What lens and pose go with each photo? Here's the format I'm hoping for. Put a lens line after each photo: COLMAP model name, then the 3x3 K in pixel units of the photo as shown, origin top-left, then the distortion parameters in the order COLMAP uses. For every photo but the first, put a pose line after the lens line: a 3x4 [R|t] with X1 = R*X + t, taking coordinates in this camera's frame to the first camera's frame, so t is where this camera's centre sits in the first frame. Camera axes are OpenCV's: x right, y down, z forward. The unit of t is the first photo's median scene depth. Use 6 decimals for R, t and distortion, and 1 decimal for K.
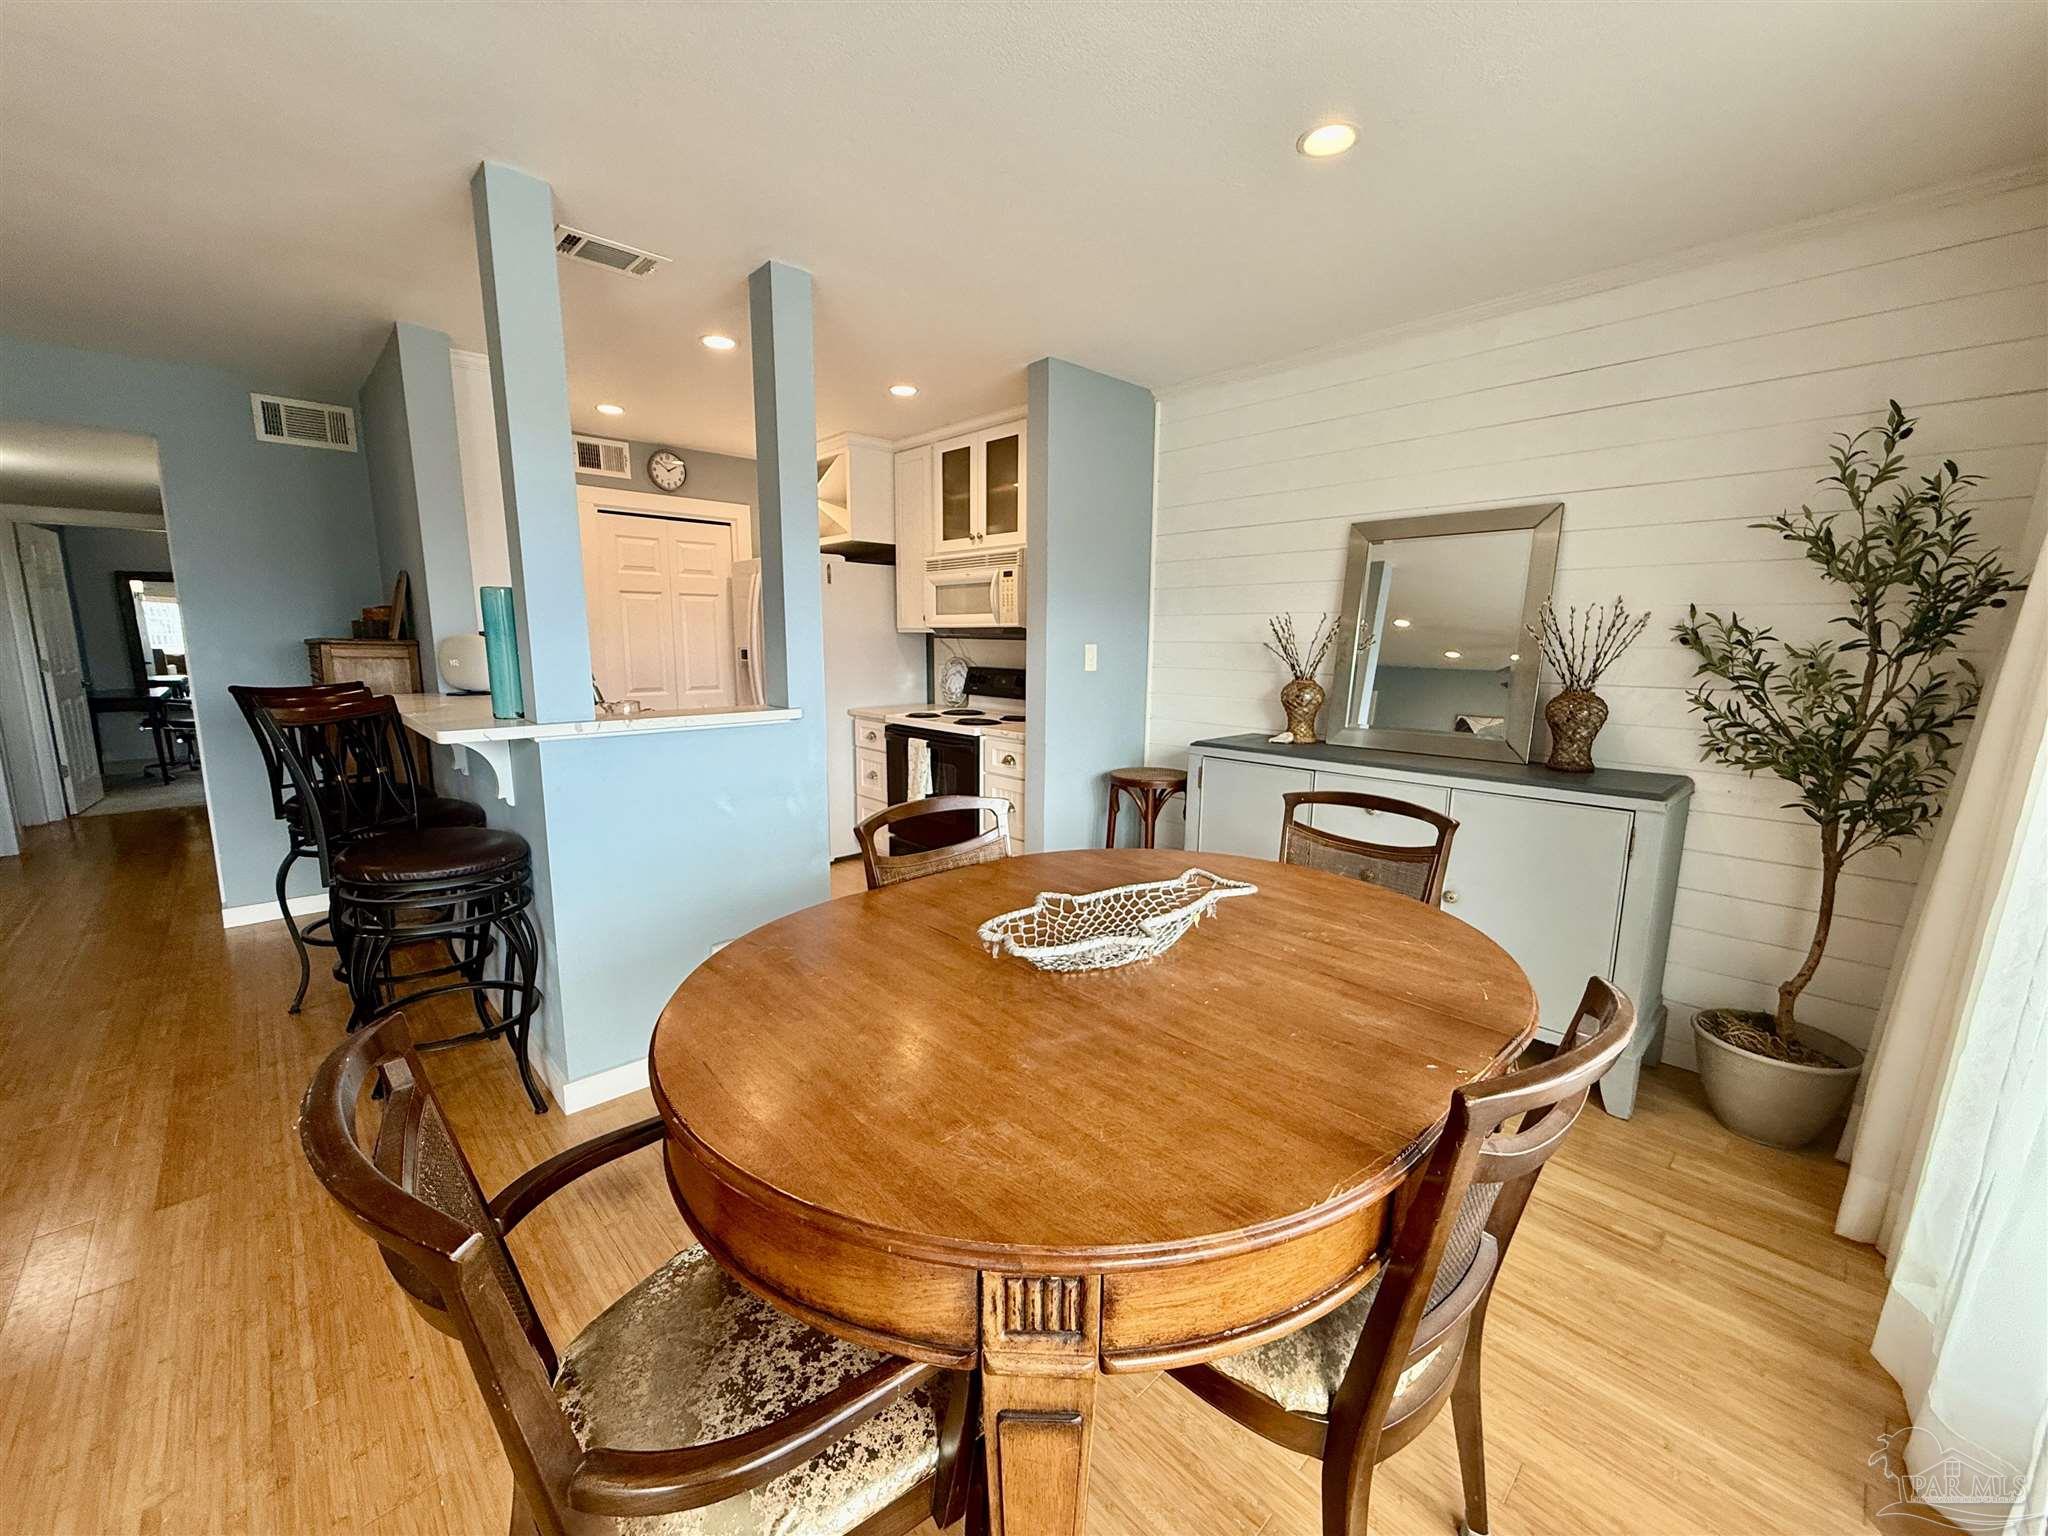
lens RADIAL K [[813.9, 0, 1021.2], [0, 813.9, 768.3], [0, 0, 1]] dist [0.001192, 0.000292]
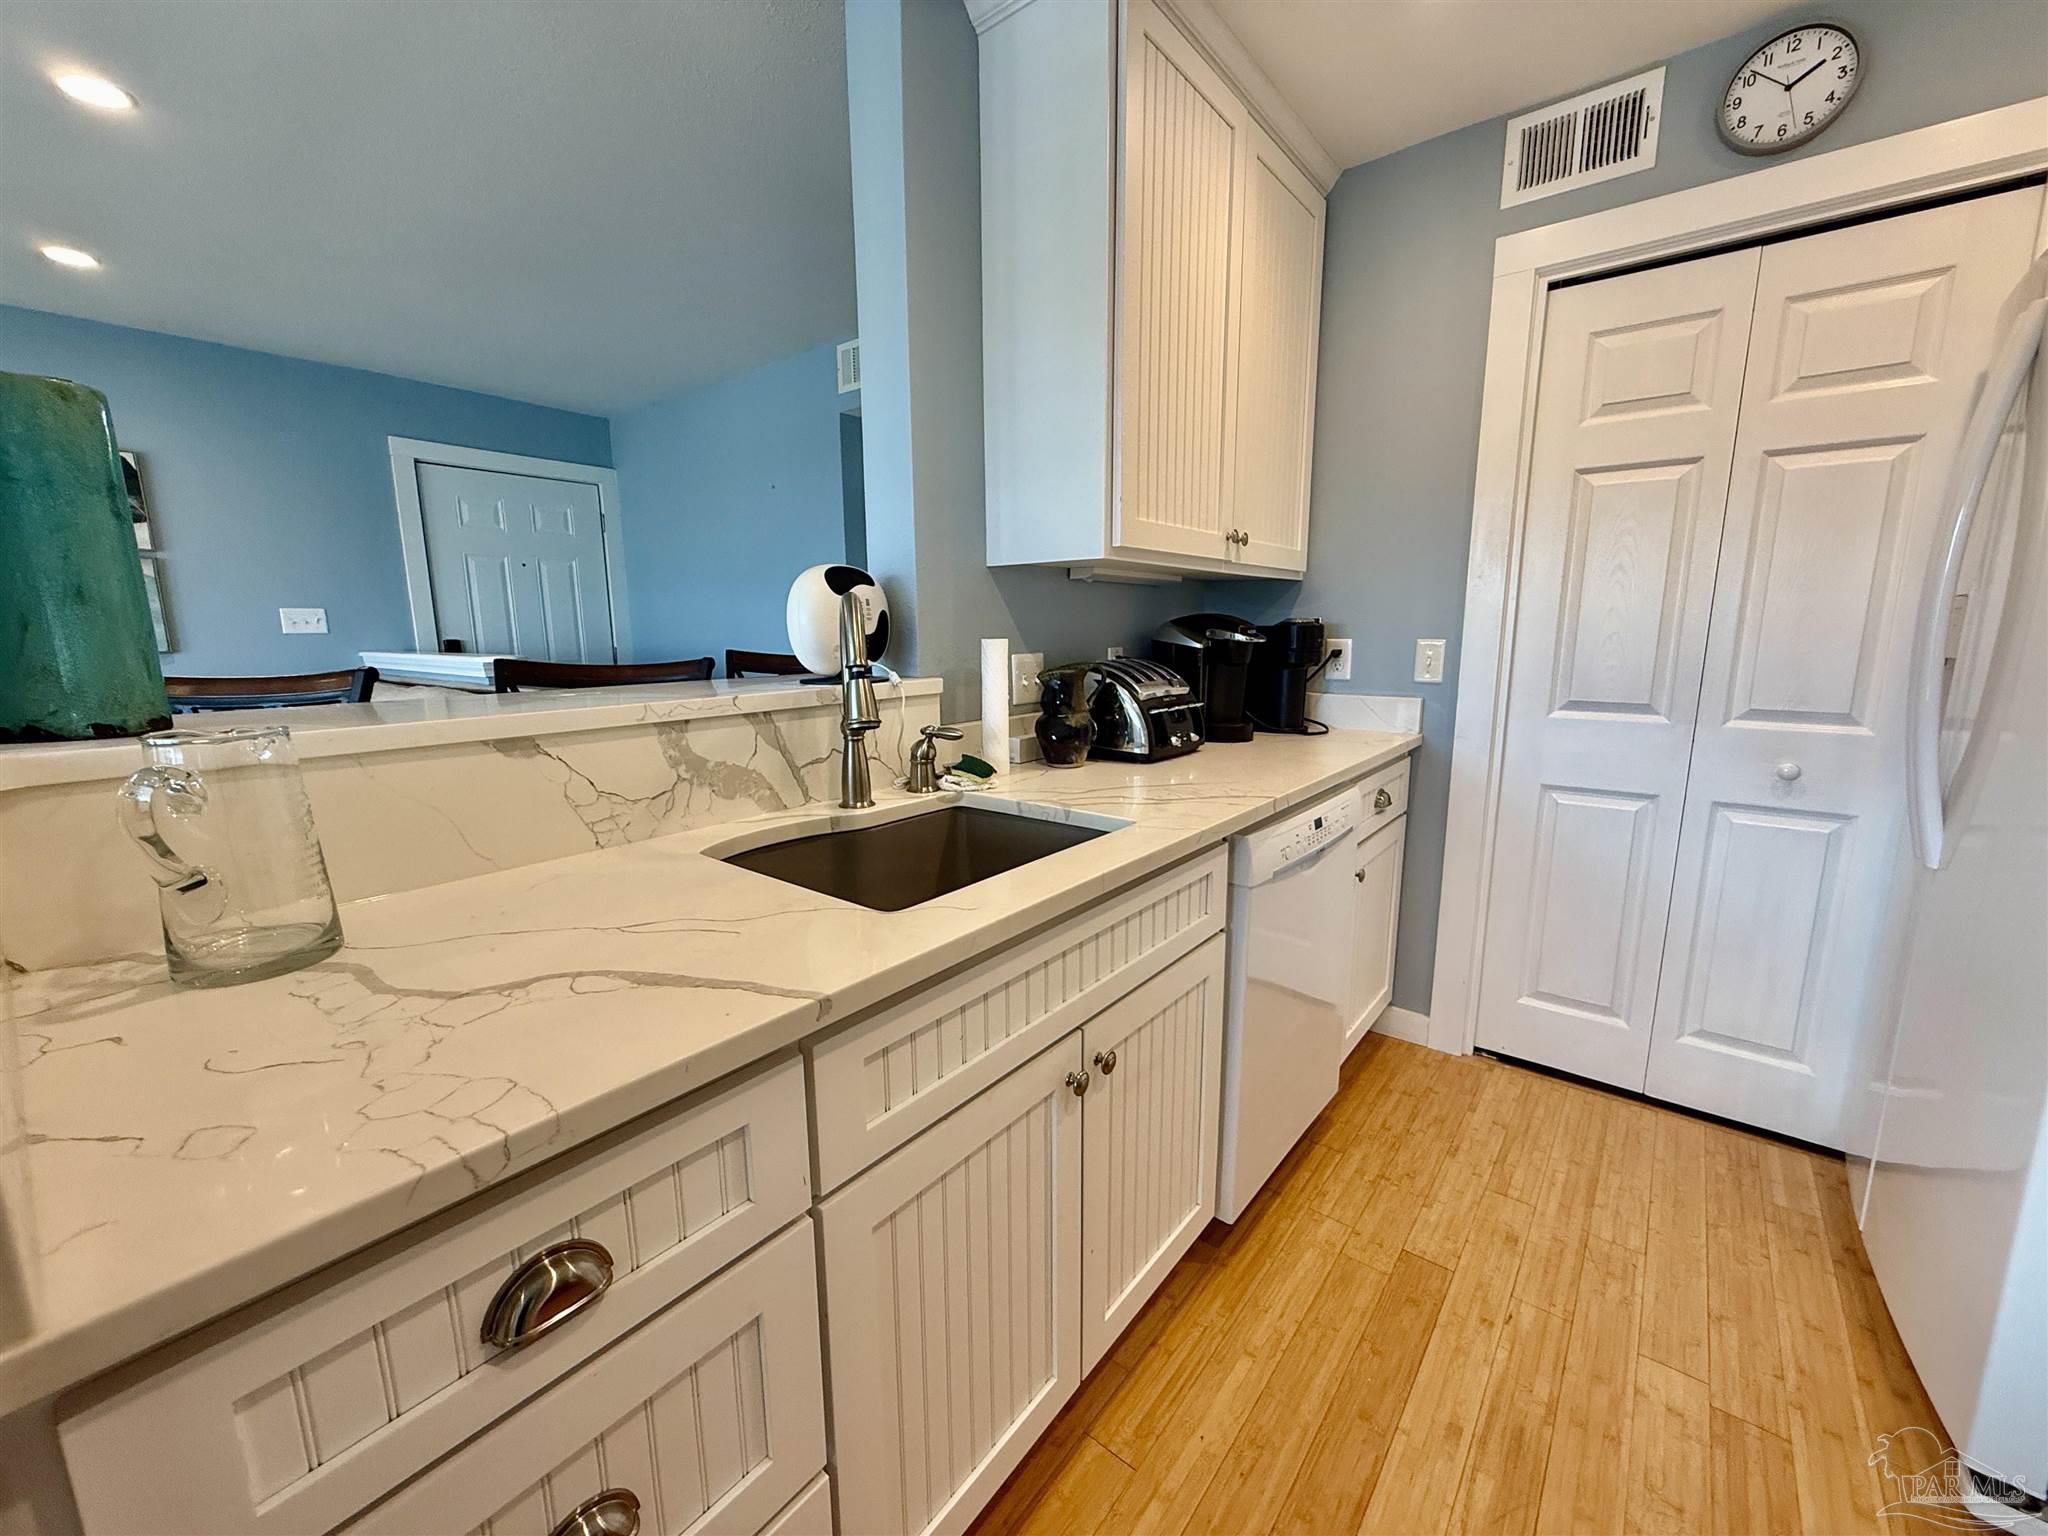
lens RADIAL K [[813.9, 0, 1021.2], [0, 813.9, 768.3], [0, 0, 1]] dist [0.001192, 0.000292]
pose [[0.125164, 0.166684, -0.978034, -0.177940], [-0.150923, 0.977513, 0.147281, -0.170264], [0.980590, 0.129173, 0.147506, 1.359622]]
